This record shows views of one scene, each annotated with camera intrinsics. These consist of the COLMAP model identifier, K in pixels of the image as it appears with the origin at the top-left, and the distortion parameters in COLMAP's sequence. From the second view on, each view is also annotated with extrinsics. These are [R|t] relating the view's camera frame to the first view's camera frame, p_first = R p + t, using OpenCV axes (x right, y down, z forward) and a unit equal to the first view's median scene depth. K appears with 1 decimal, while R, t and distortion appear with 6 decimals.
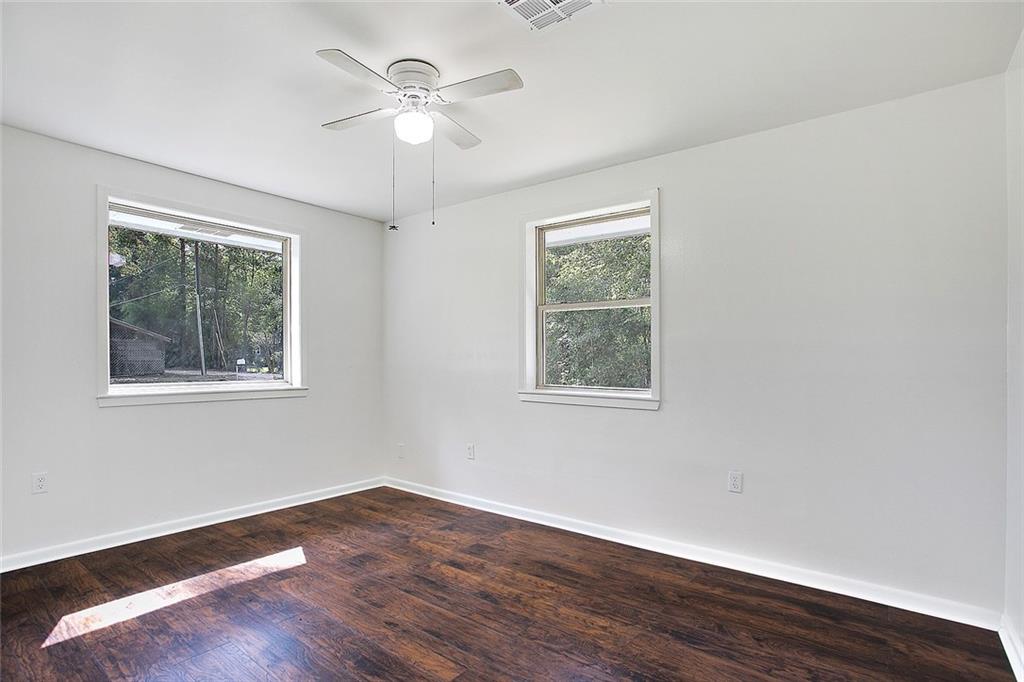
lens RADIAL K [[501.3, 0, 512.5], [0, 501.3, 367.3], [0, 0, 1]] dist [0.000703, 0.000136]
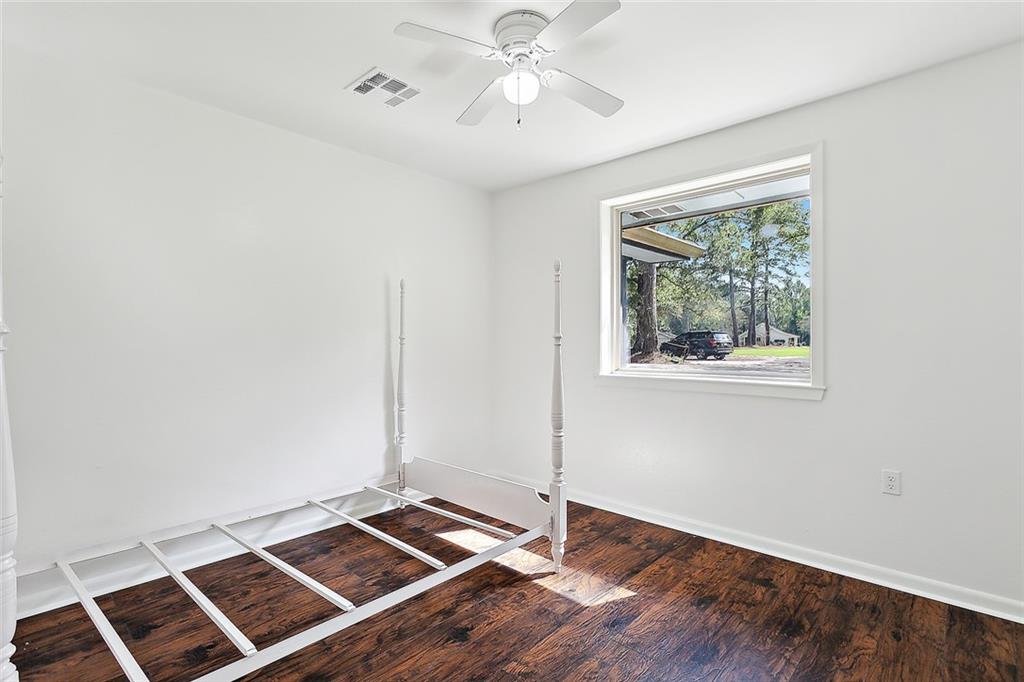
lens RADIAL K [[482.5, 0, 512.0], [0, 482.5, 341.0], [0, 0, 1]] dist [-0.004949, 0.000097]
pose [[0.997987, 0.001453, -0.063400, -0.184516], [-0.002282, 0.999913, -0.013010, -0.004638], [0.063375, 0.013129, 0.997903, 0.141637]]
